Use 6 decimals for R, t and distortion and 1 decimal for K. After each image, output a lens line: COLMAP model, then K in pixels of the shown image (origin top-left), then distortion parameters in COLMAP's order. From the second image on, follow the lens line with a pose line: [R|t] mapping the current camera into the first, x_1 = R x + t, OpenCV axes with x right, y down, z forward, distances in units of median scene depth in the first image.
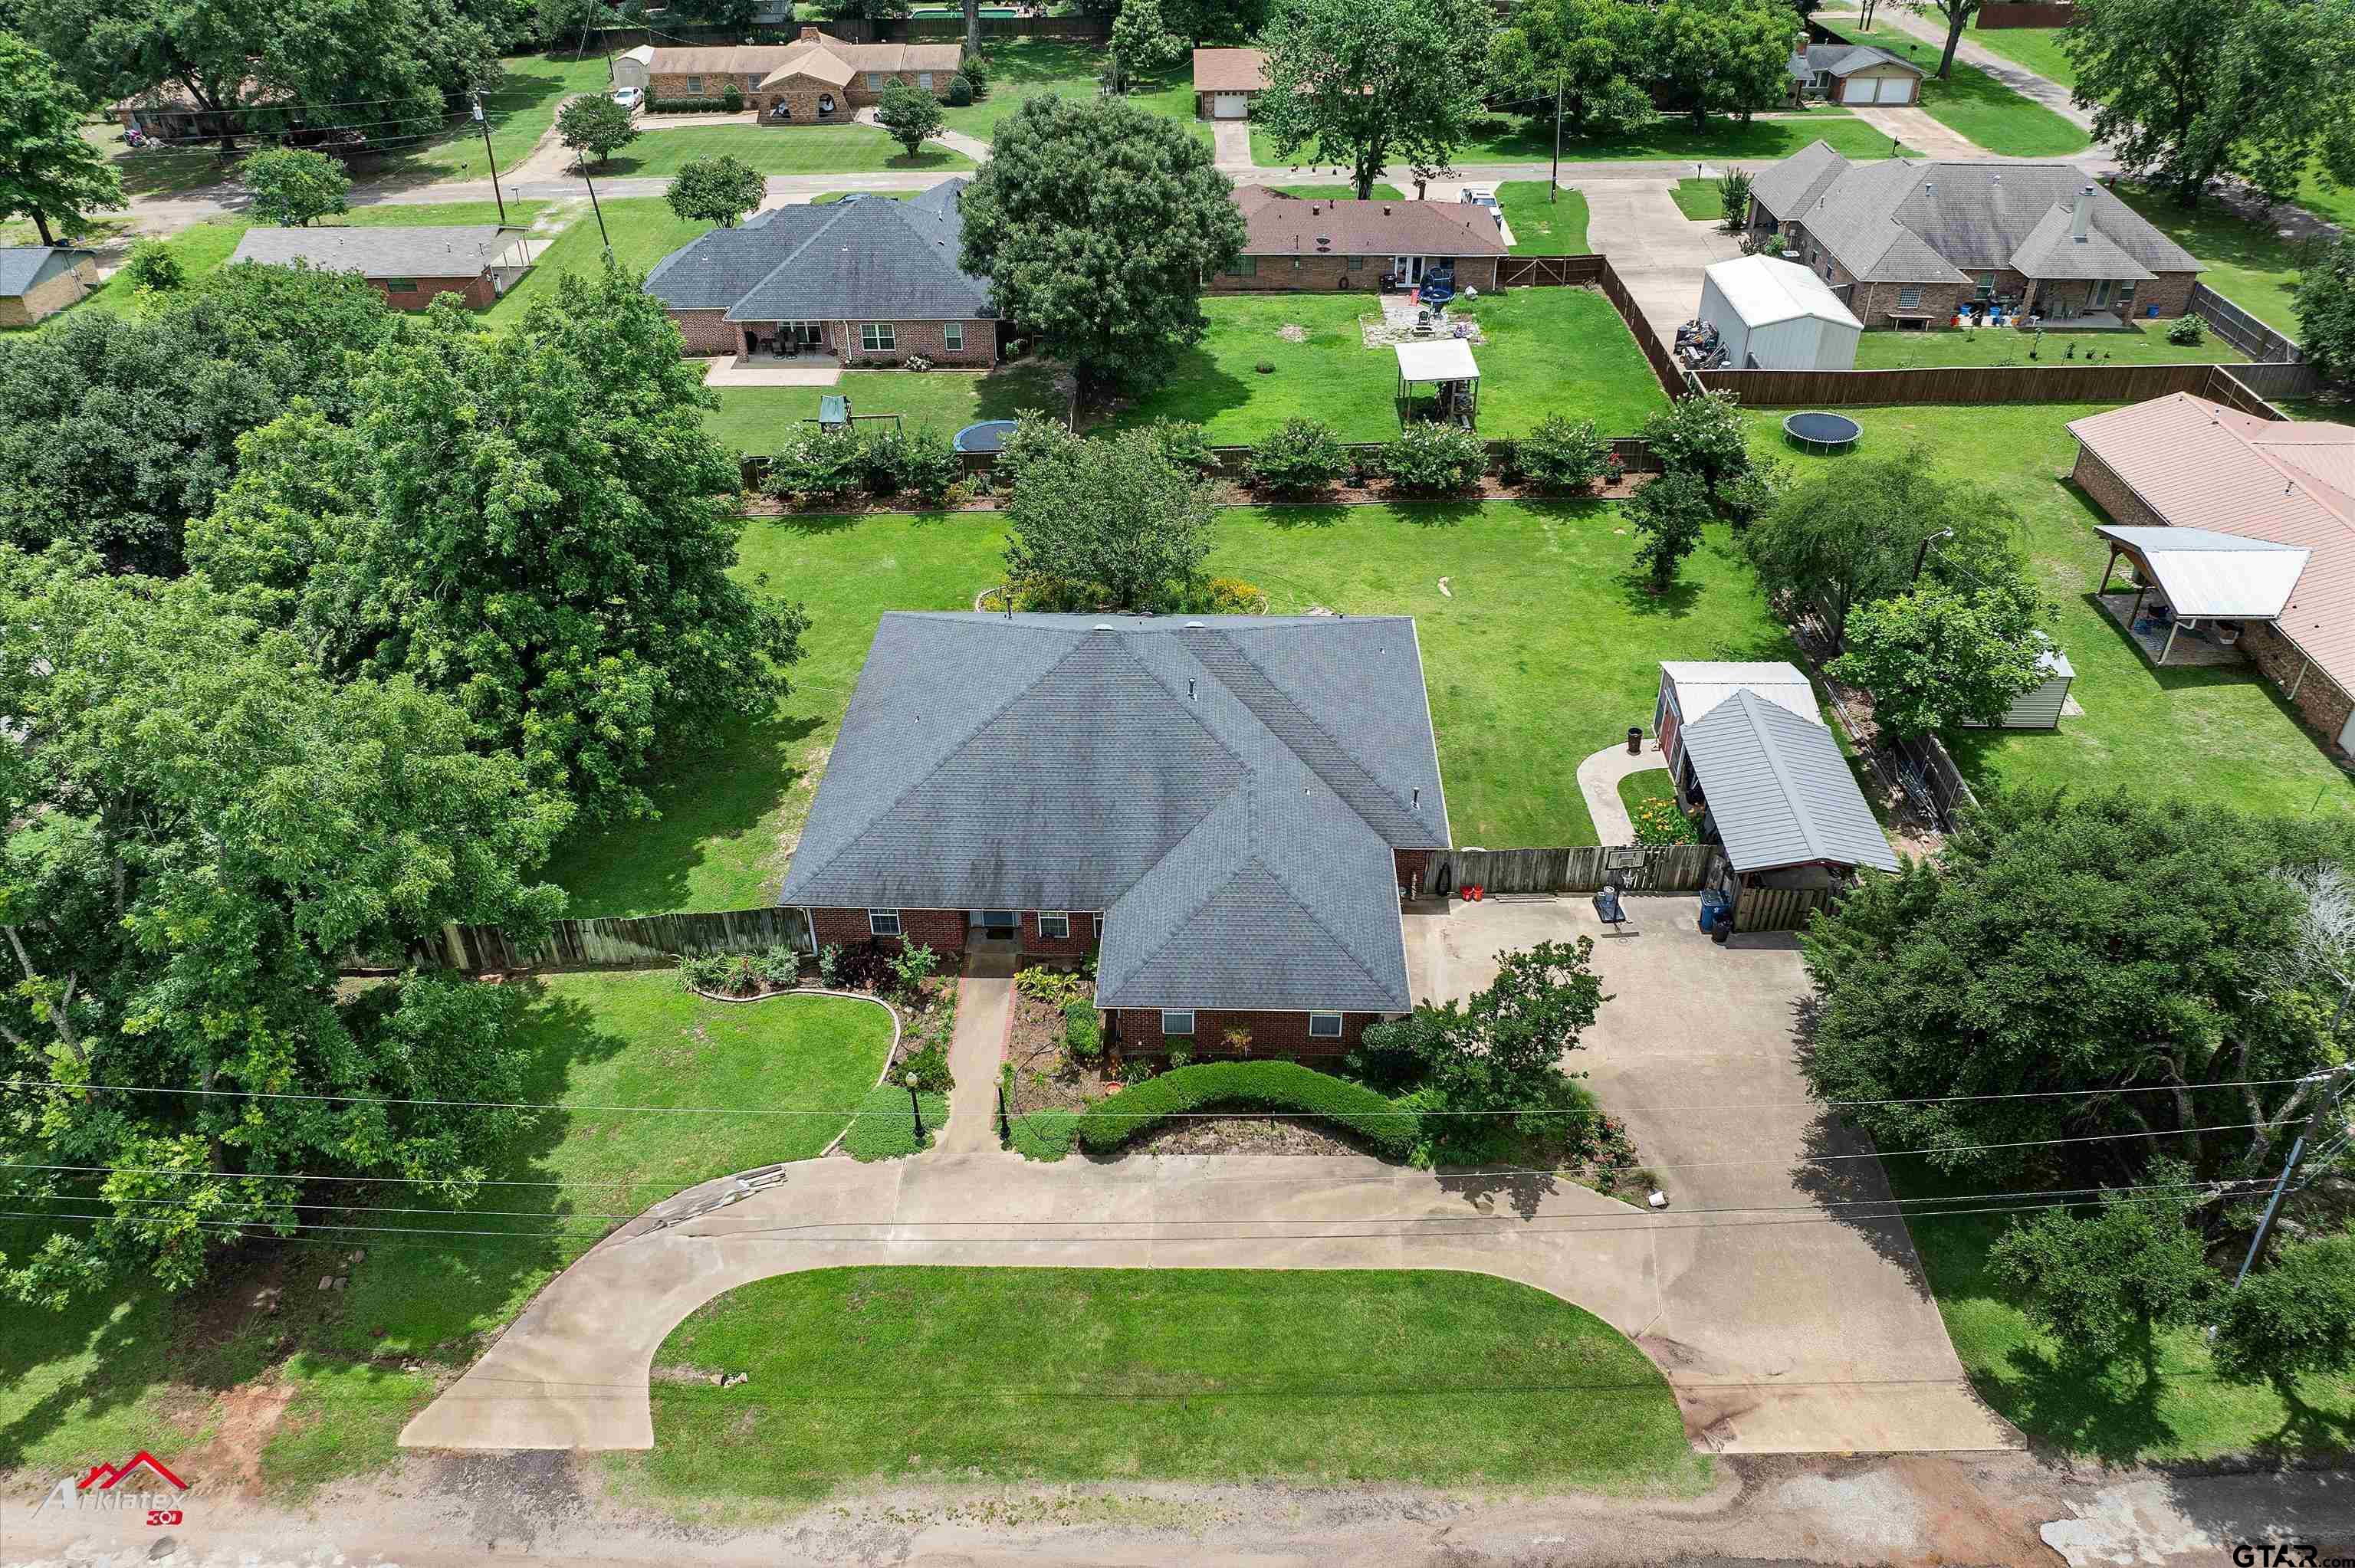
lens RADIAL K [[1653.7, 0, 1173.8], [0, 1653.7, 783.6], [0, 0, 1]] dist [-0.033243, 0.007179]
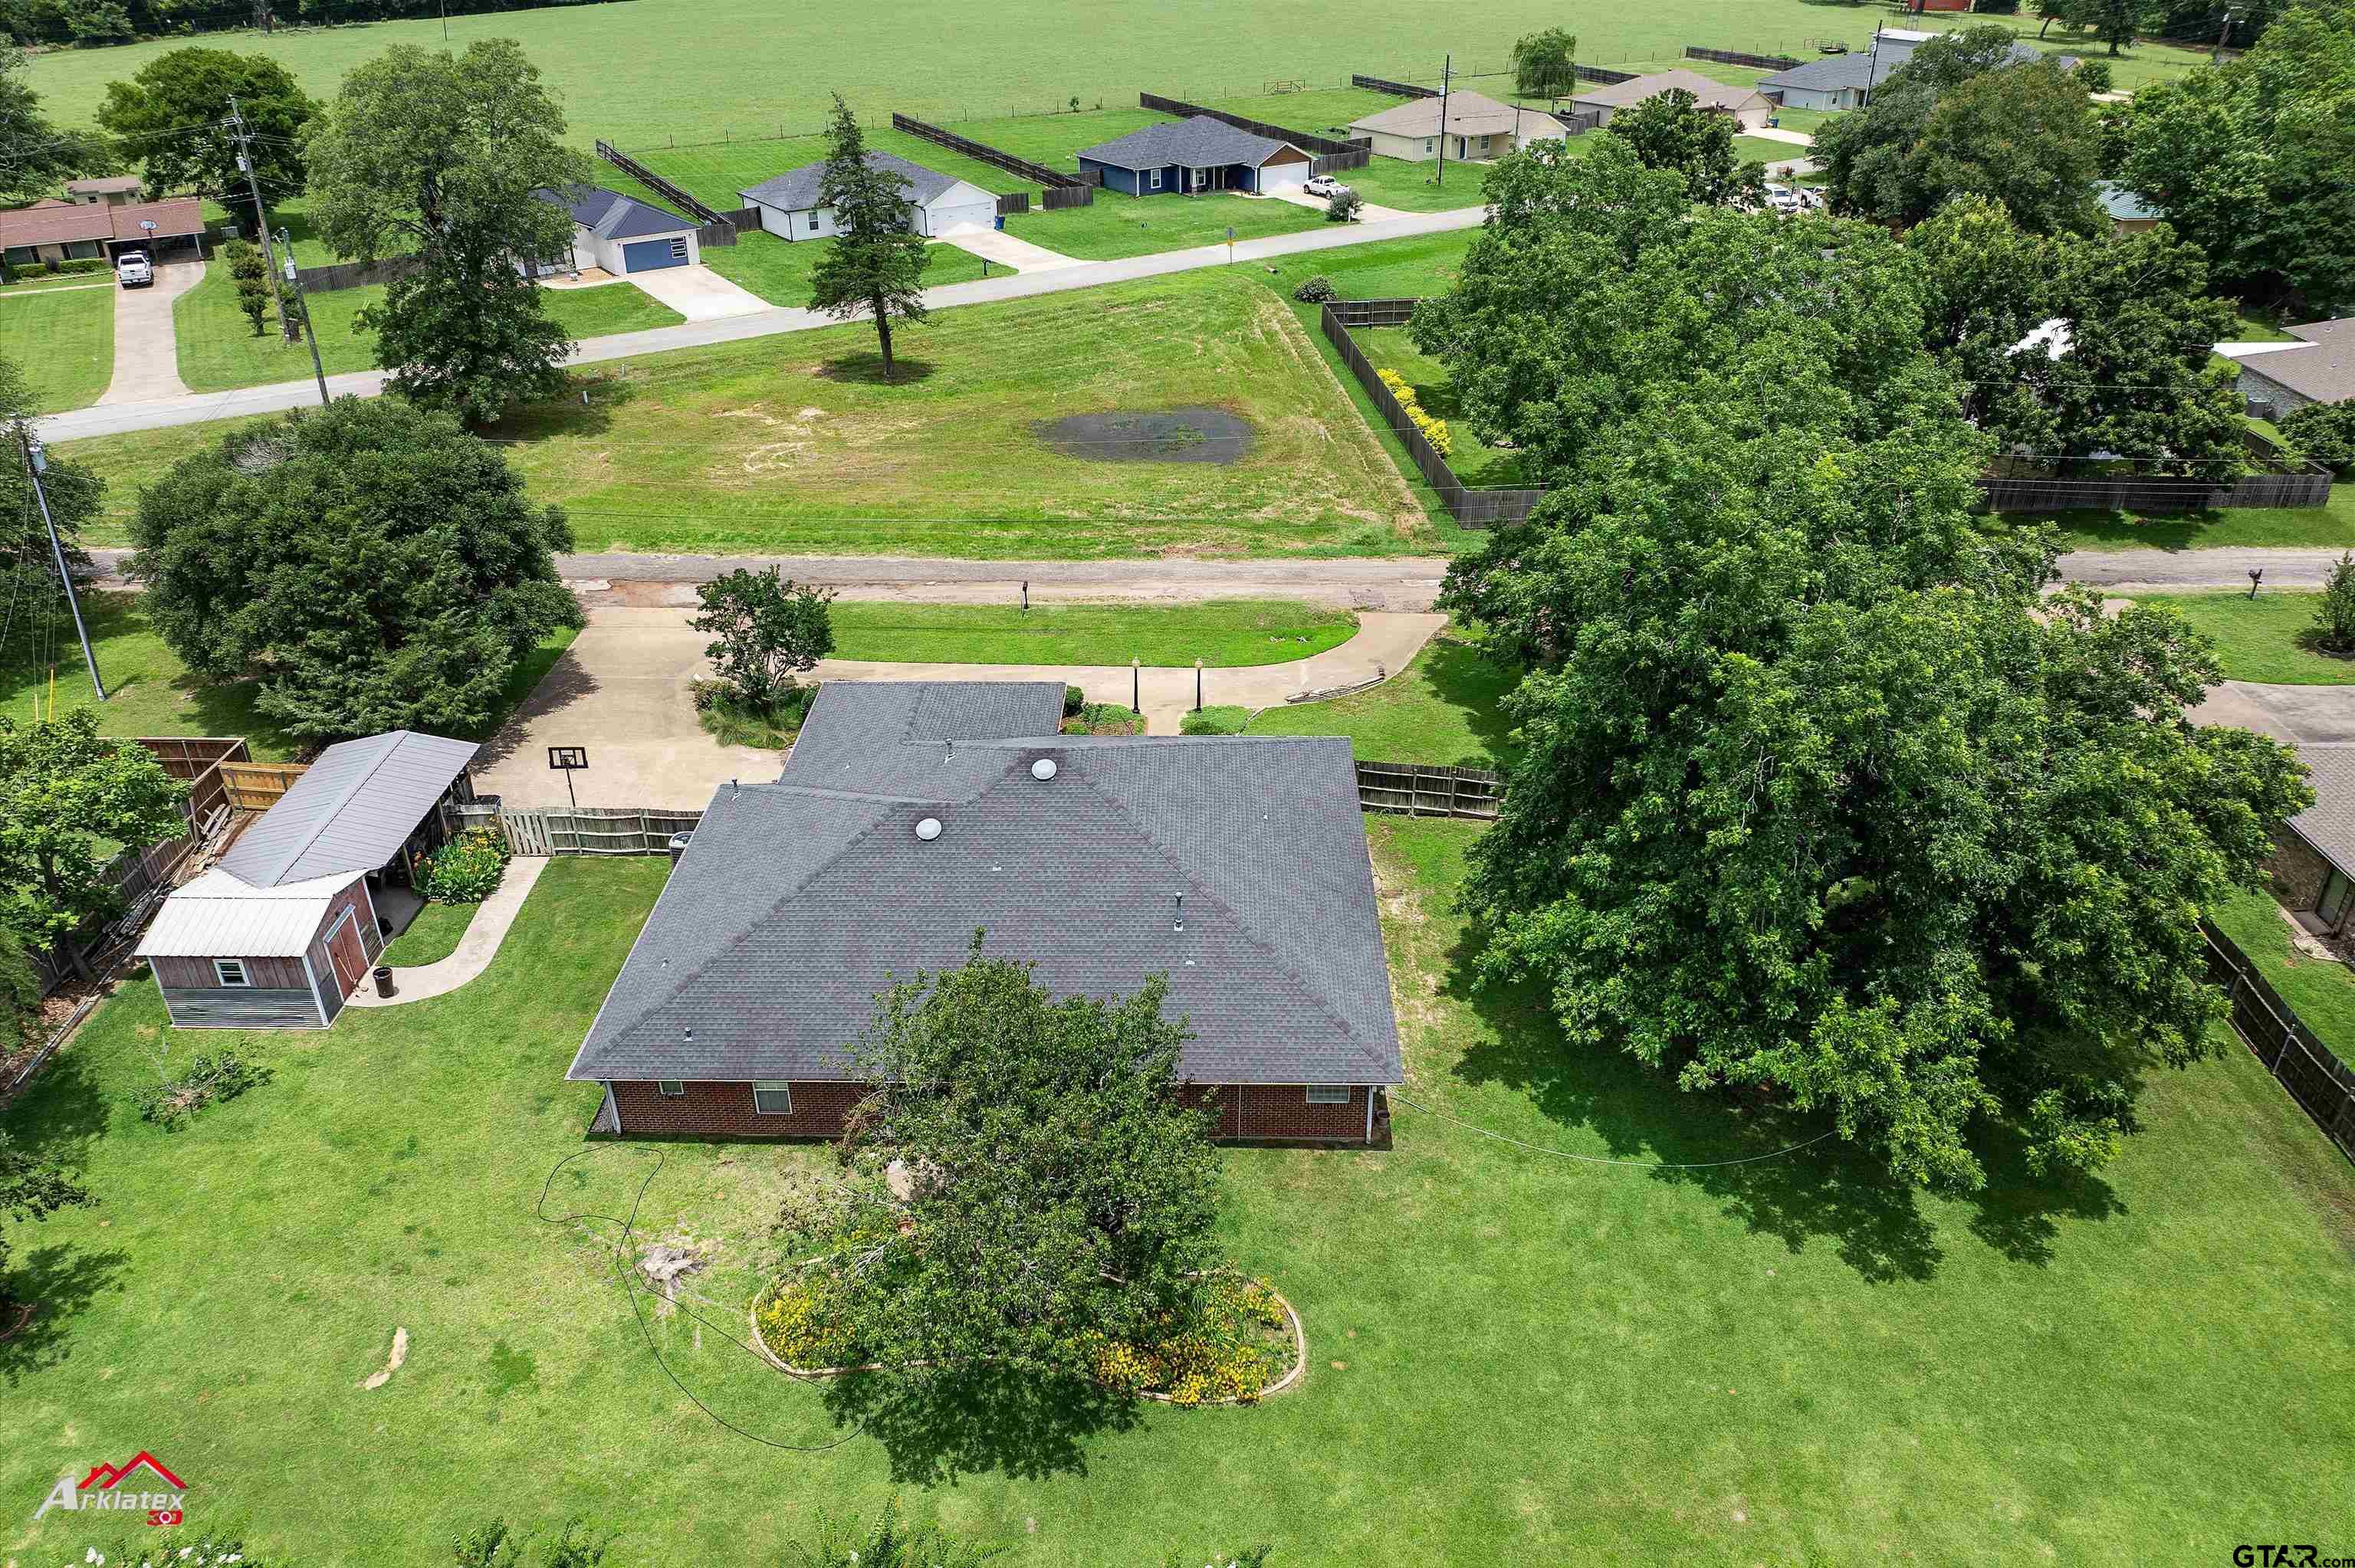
lens RADIAL K [[1659.1, 0, 1177.5], [0, 1659.1, 784.0], [0, 0, 1]] dist [-0.042368, 0.019754]
pose [[-0.999781, 0.016019, -0.013451, -0.117447], [-0.005237, 0.430893, 0.902388, -1.006596], [0.020252, 0.902261, -0.430714, 1.630022]]
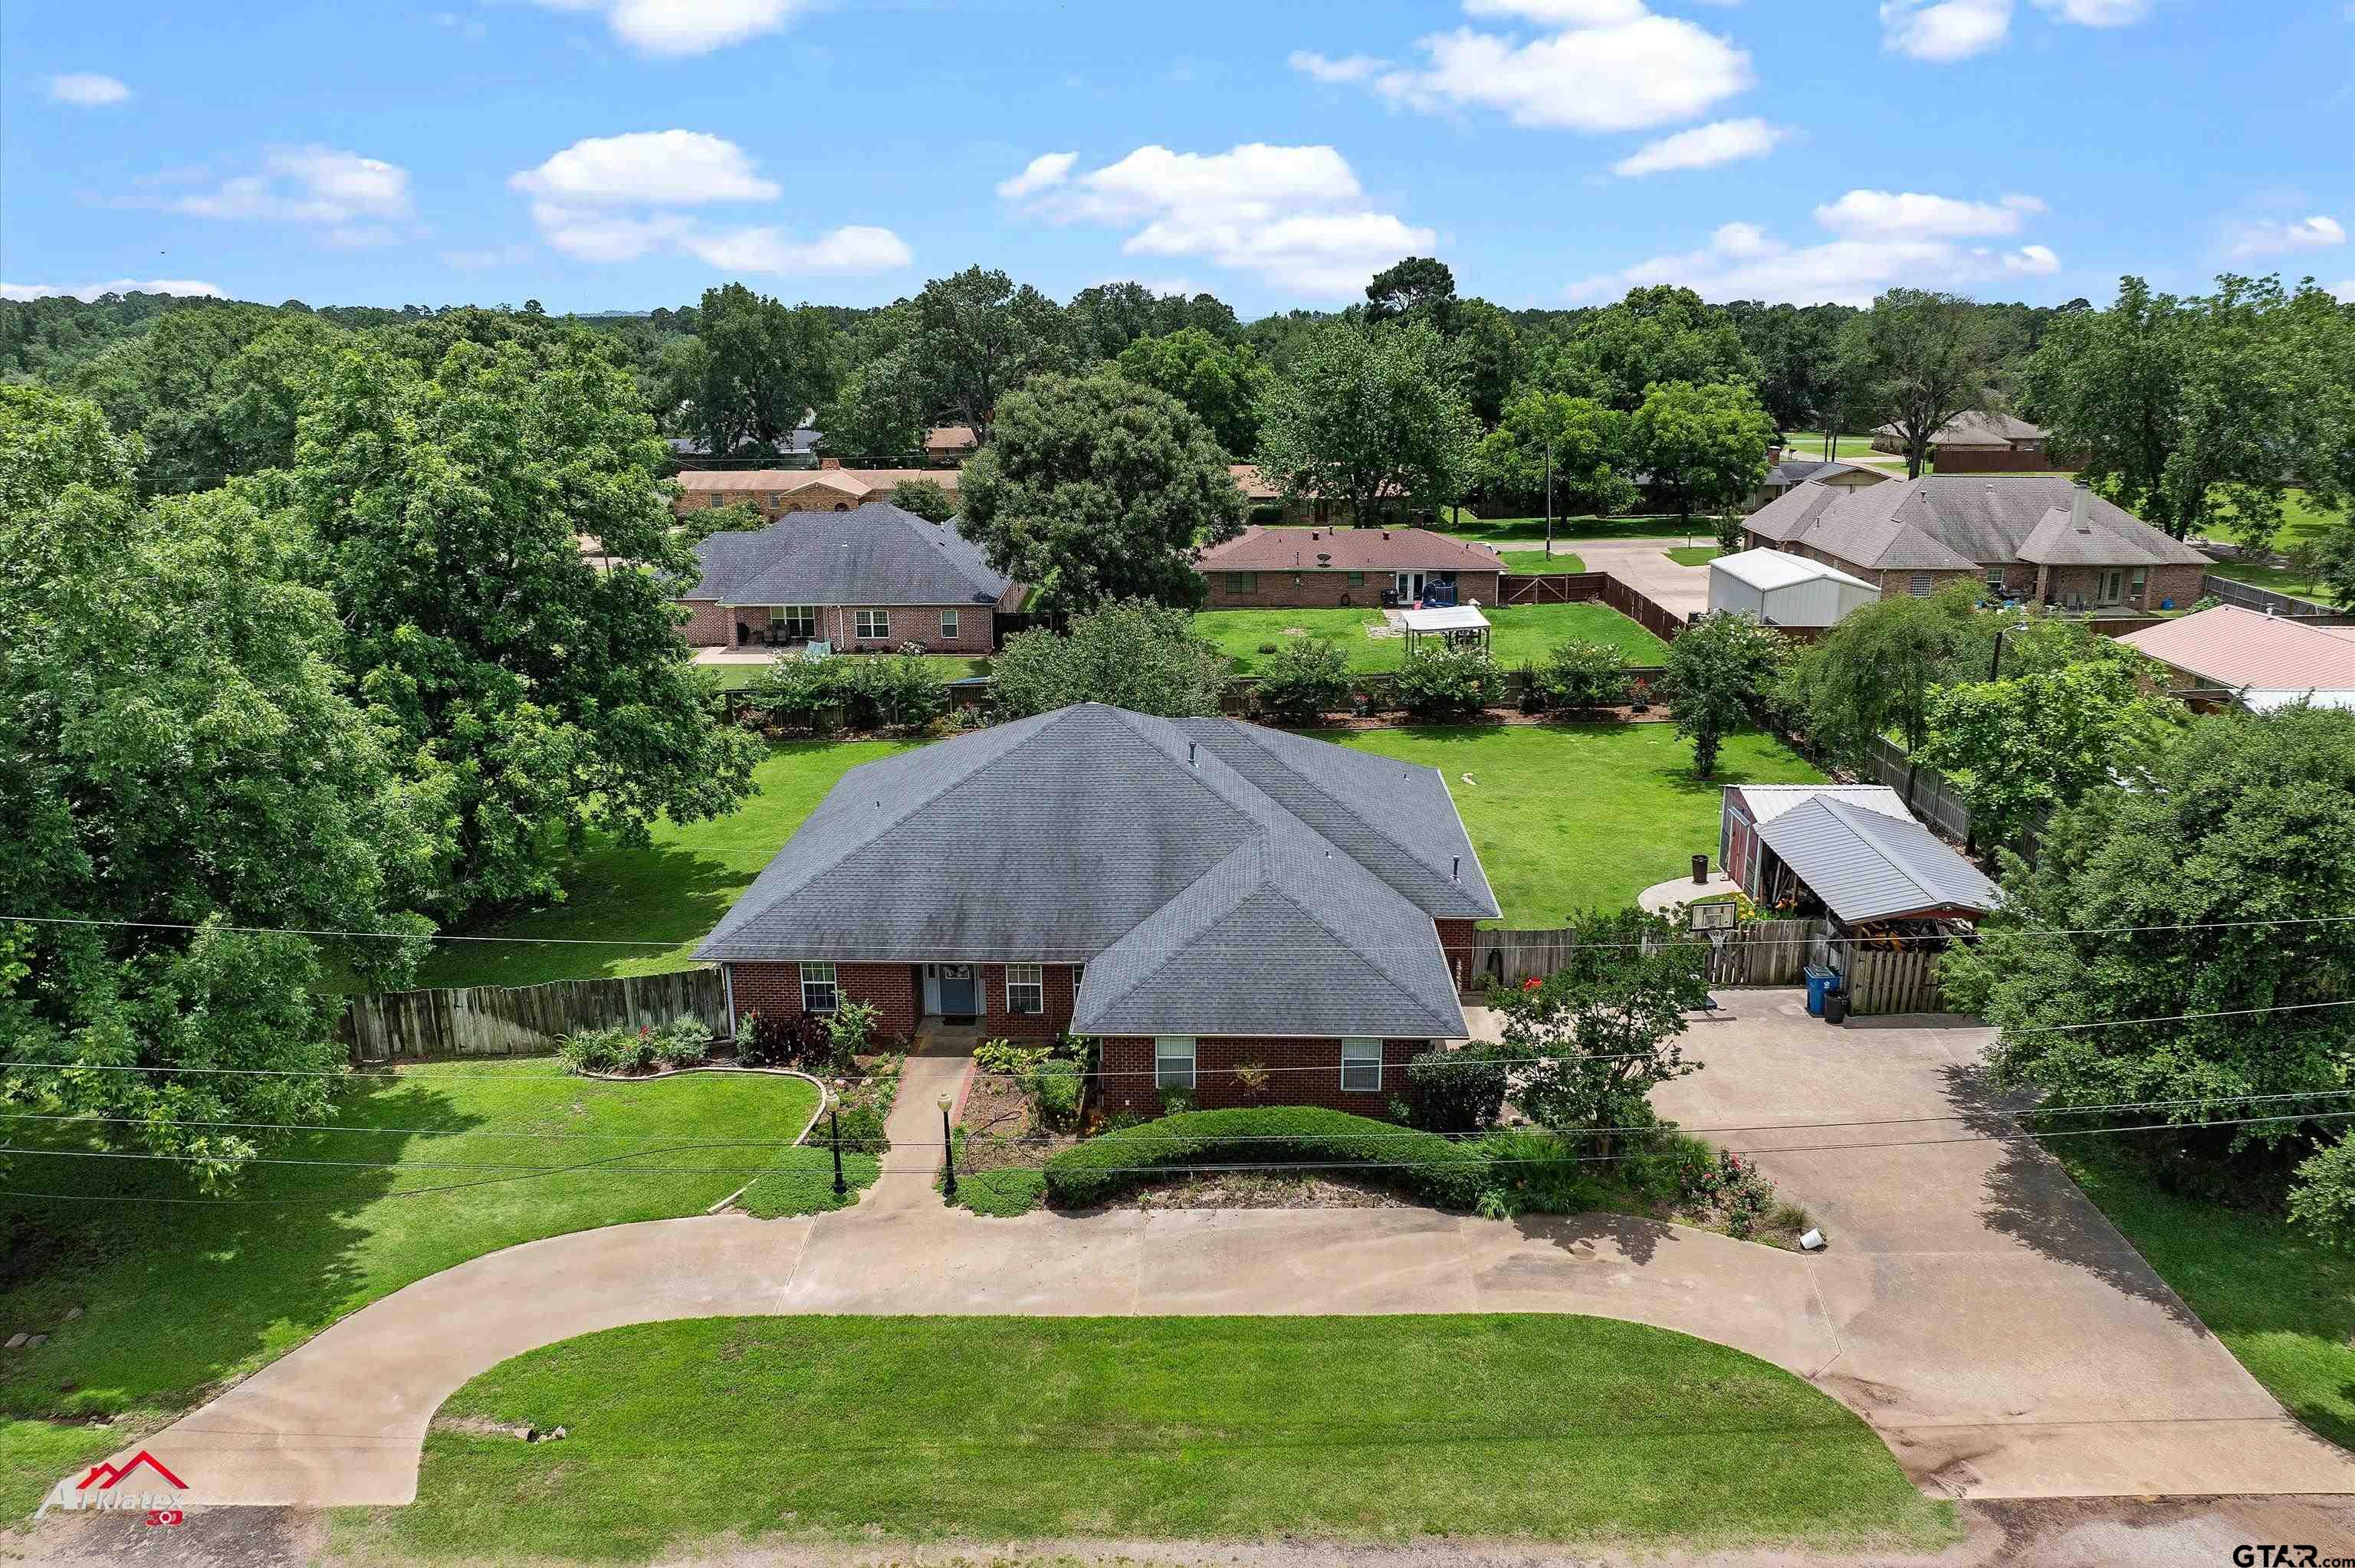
lens RADIAL K [[1659.1, 0, 1177.5], [0, 1659.1, 784.0], [0, 0, 1]] dist [-0.042368, 0.019754]
pose [[0.999997, 0.002291, 0.000476, 0.002974], [-0.002008, 0.944591, -0.328242, 0.283372], [-0.001201, 0.328240, 0.944593, 0.206379]]
